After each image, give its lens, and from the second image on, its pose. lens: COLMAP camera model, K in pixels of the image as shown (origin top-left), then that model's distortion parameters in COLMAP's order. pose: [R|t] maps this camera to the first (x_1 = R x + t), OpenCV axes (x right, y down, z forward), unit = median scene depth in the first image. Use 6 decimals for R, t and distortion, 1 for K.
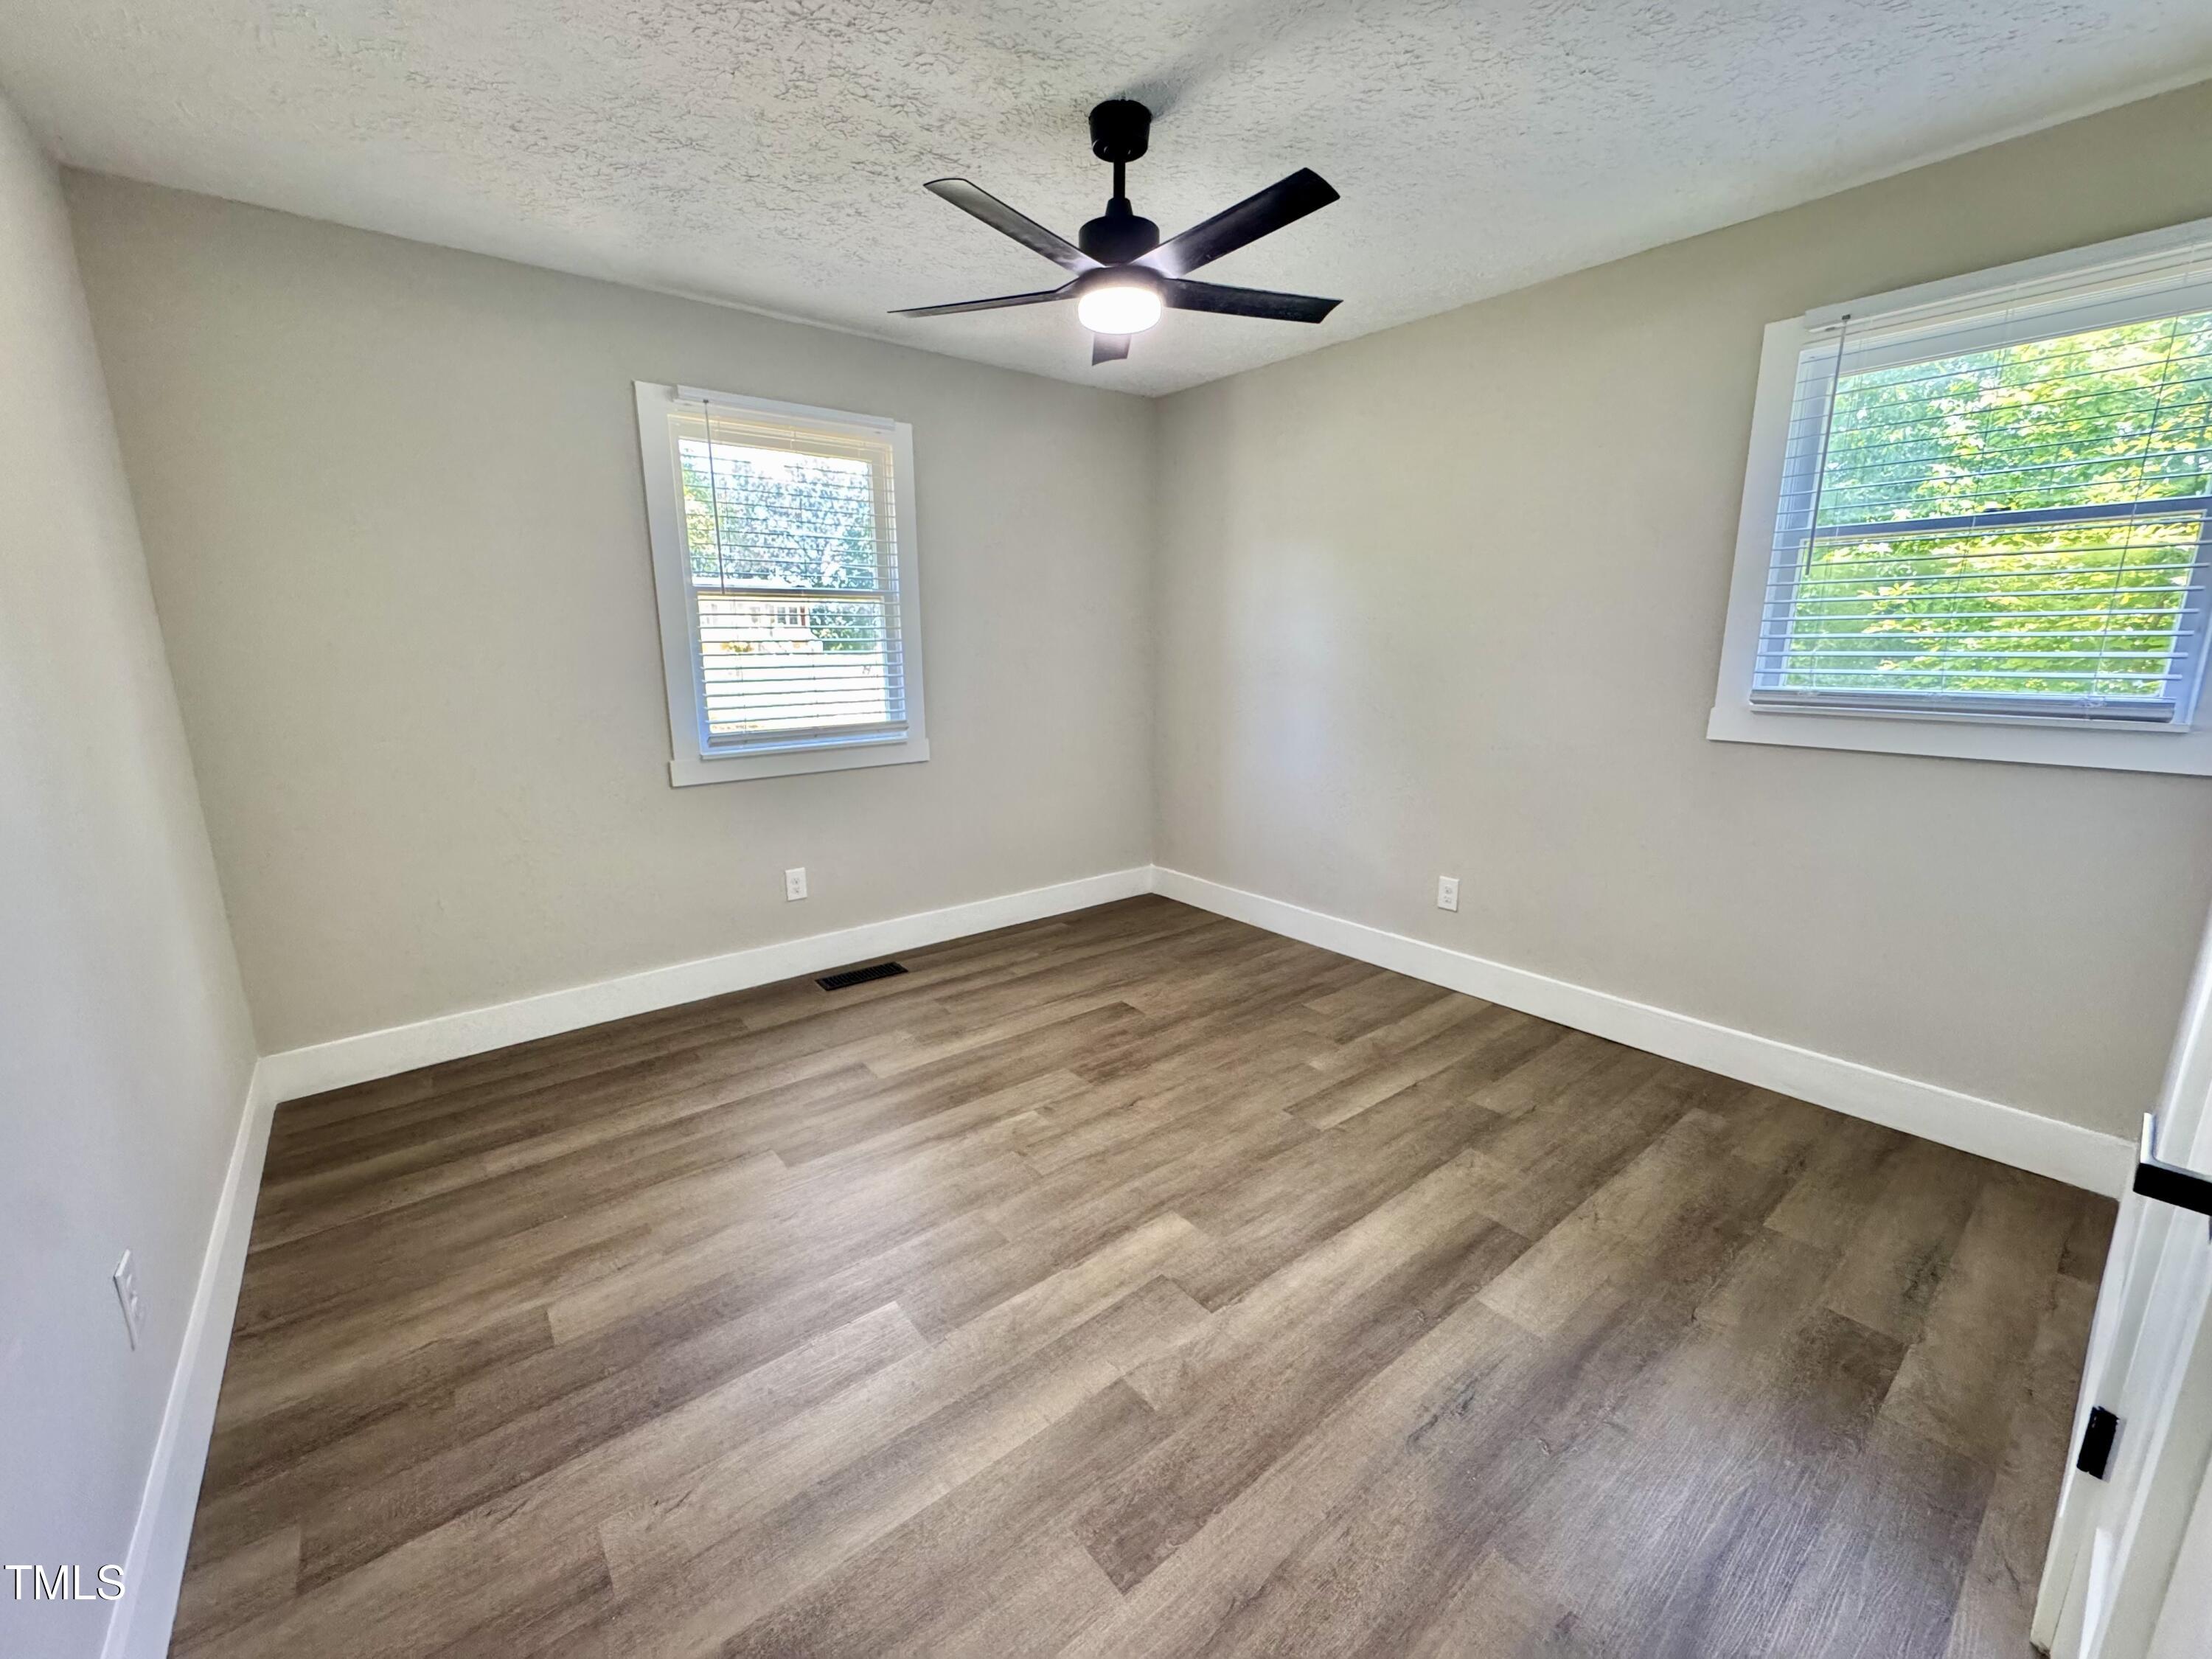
lens RADIAL K [[885.6, 0, 1104.2], [0, 885.6, 828.1], [0, 0, 1]] dist [-0.003468, 0.000331]
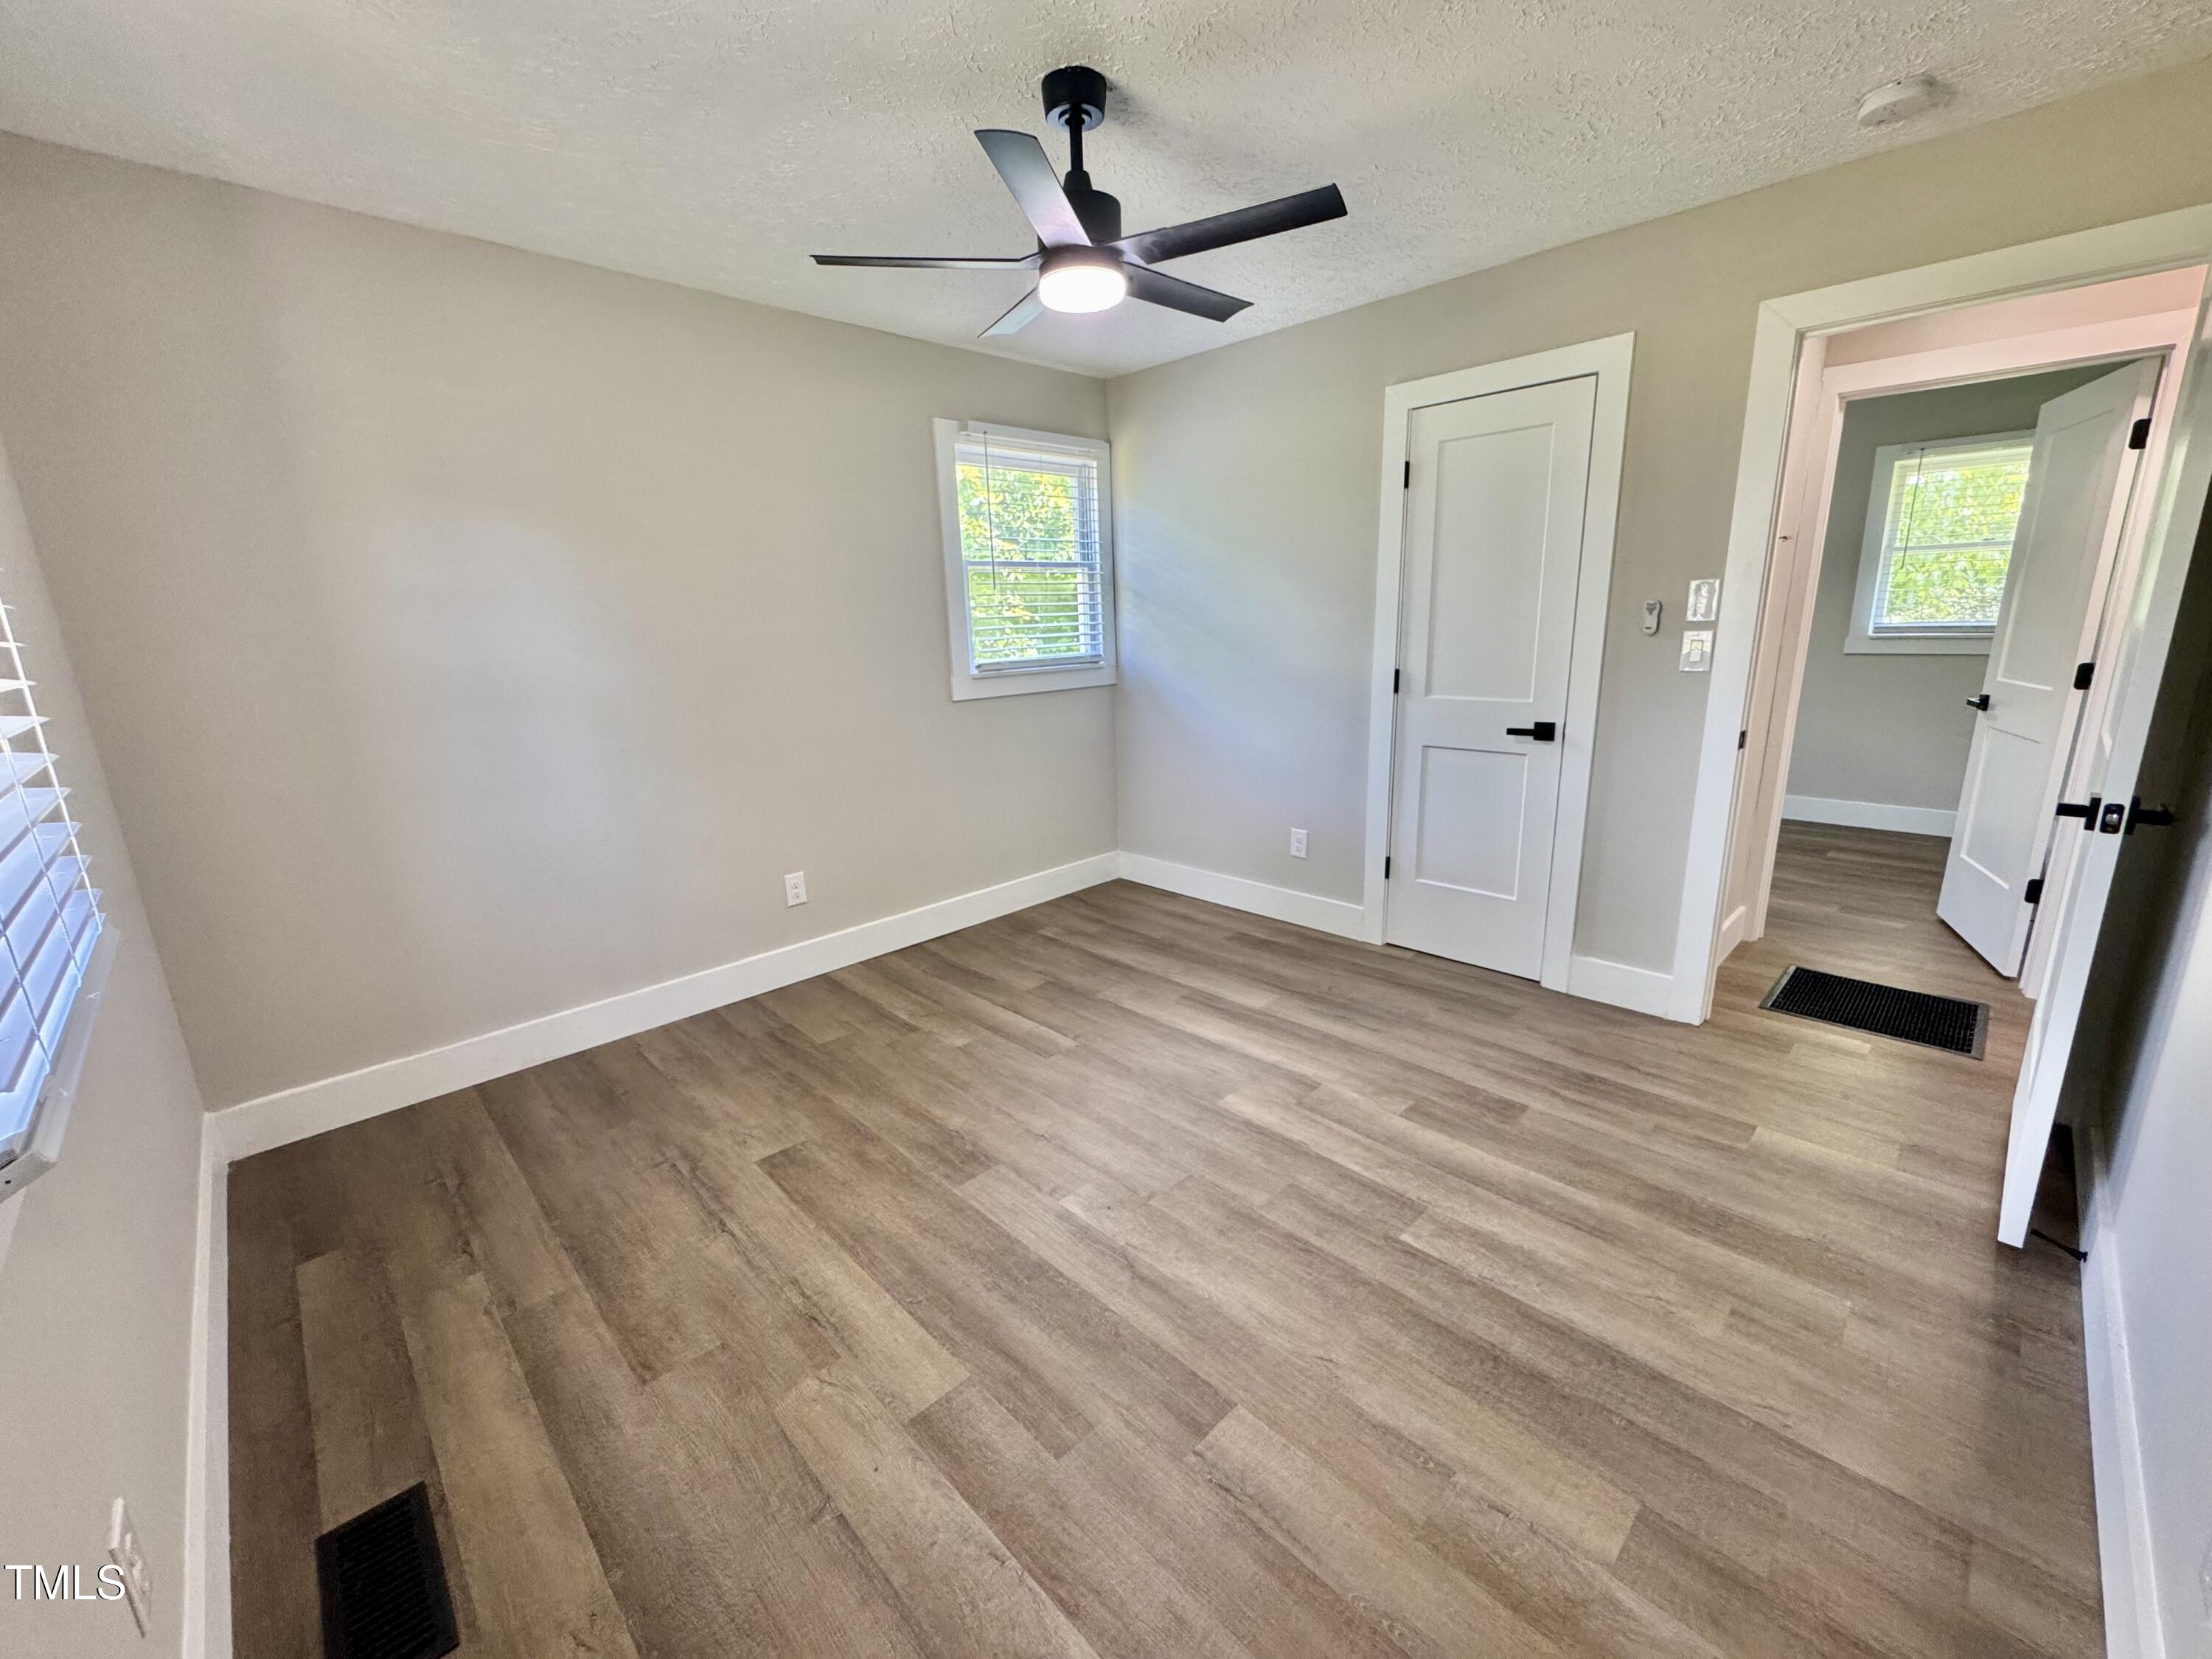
lens RADIAL K [[885.6, 0, 1104.2], [0, 885.6, 828.1], [0, 0, 1]] dist [-0.003468, 0.000331]
pose [[-0.095945, -0.225841, 0.969428, -0.802814], [0.236622, 0.940828, 0.242597, -0.202008], [-0.966853, 0.252663, -0.036828, 0.888775]]
